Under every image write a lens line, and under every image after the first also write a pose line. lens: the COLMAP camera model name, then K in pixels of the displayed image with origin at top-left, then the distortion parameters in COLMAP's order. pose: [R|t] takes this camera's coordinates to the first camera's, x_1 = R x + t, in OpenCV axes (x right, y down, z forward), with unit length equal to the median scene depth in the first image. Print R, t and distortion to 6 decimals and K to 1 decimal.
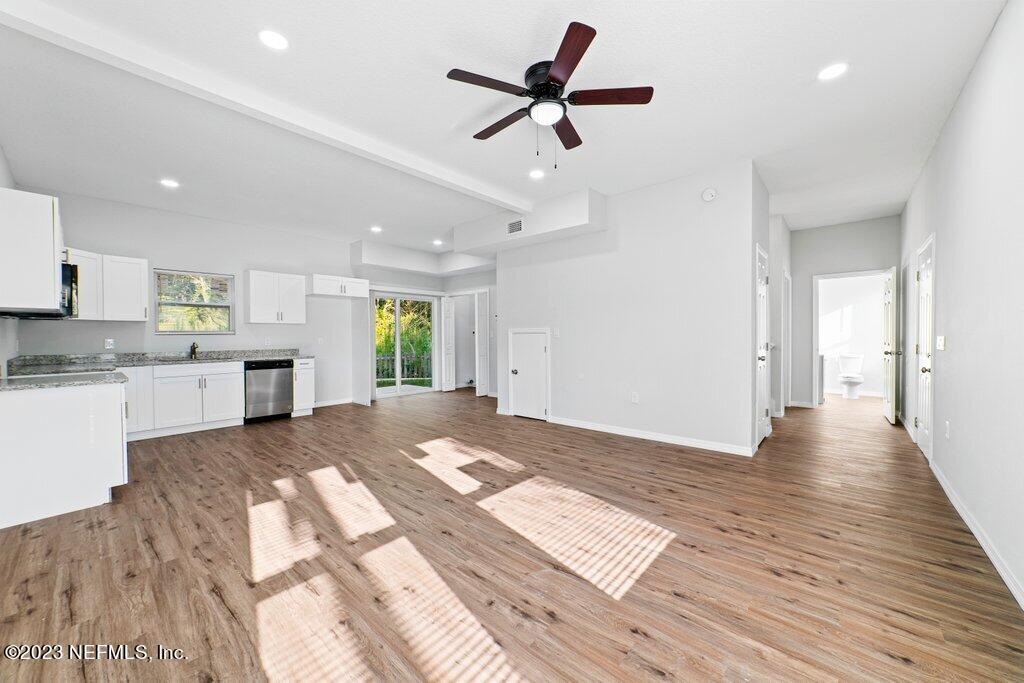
lens RADIAL K [[385.3, 0, 513.4], [0, 385.3, 340.1], [0, 0, 1]] dist [-0.028238, 0.012048]
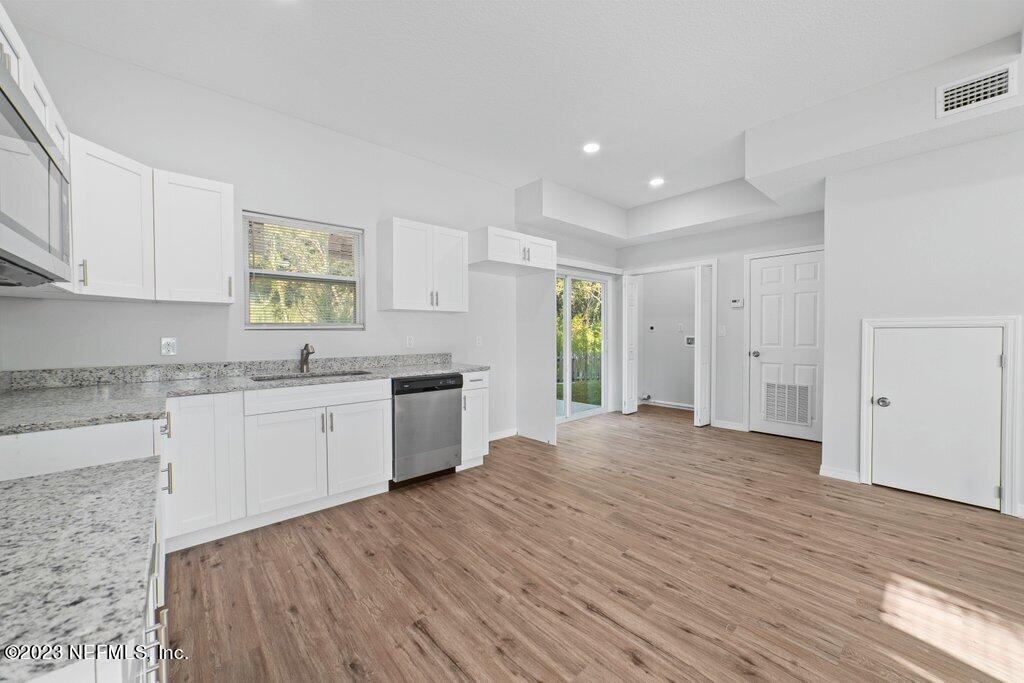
lens RADIAL K [[385.3, 0, 513.4], [0, 385.3, 340.1], [0, 0, 1]] dist [-0.028238, 0.012048]
pose [[0.991961, 0.002671, -0.126515, -0.573728], [-0.001661, 0.999966, 0.008093, -0.004993], [0.126532, -0.007818, 0.991932, 0.588236]]
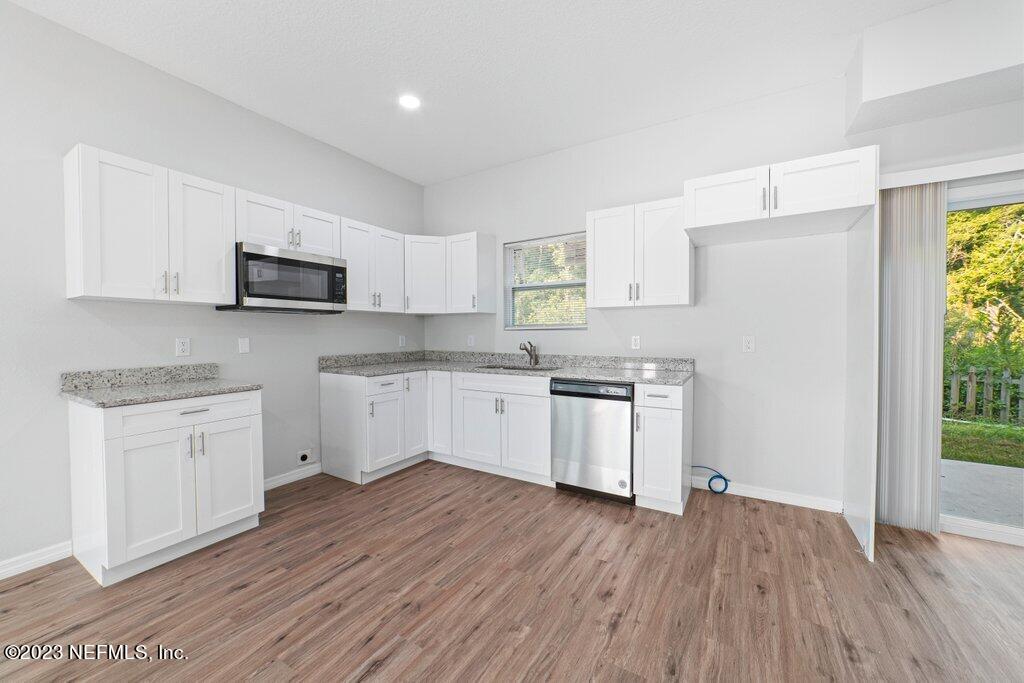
lens RADIAL K [[385.3, 0, 513.4], [0, 385.3, 340.1], [0, 0, 1]] dist [-0.028238, 0.012048]
pose [[0.171457, 0.021445, -0.984958, -0.204234], [-0.009617, 0.999752, 0.020093, -0.011569], [0.985145, 0.006027, 0.171621, 1.049492]]
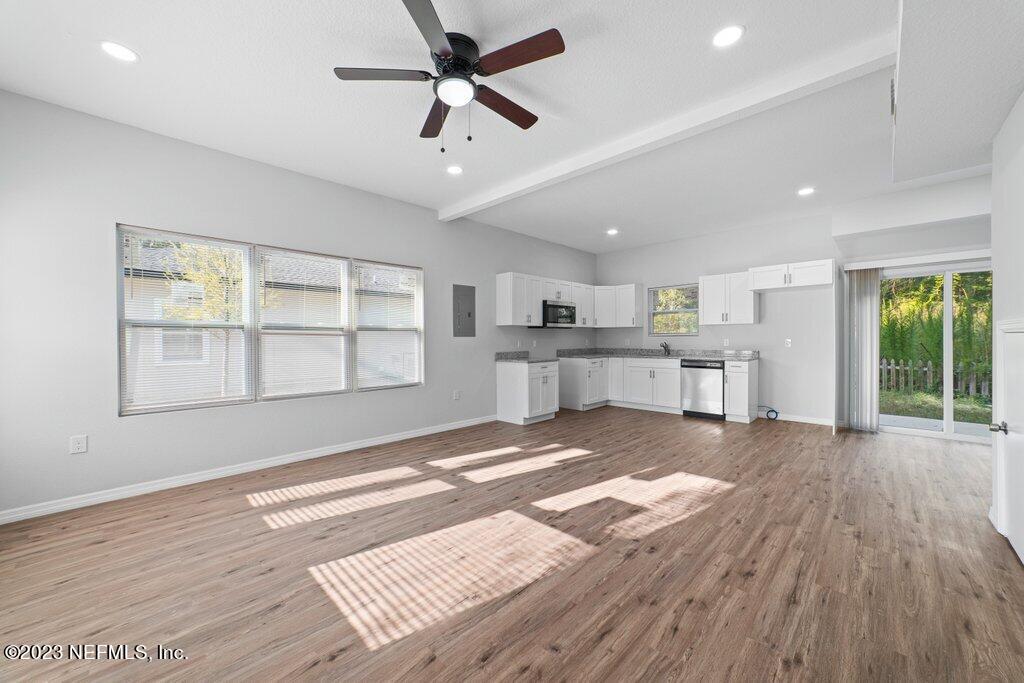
lens RADIAL K [[385.3, 0, 513.4], [0, 385.3, 340.1], [0, 0, 1]] dist [-0.028238, 0.012048]
pose [[-0.058108, 0.010109, -0.998259, 0.575883], [-0.006888, 0.999921, 0.010527, -0.012828], [0.998287, 0.007488, -0.058034, 0.699059]]
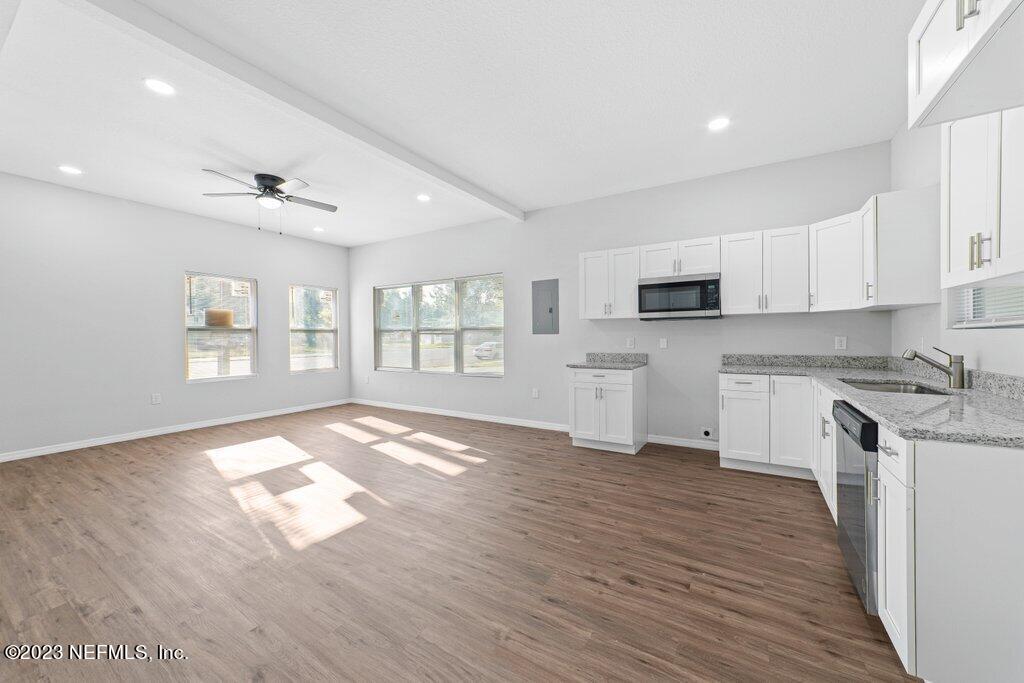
lens RADIAL K [[385.3, 0, 513.4], [0, 385.3, 340.1], [0, 0, 1]] dist [-0.028238, 0.012048]
pose [[-0.985969, 0.014505, -0.166294, -0.385675], [0.010944, 0.999691, 0.022311, -0.019140], [0.166567, 0.020178, -0.985824, 1.635699]]
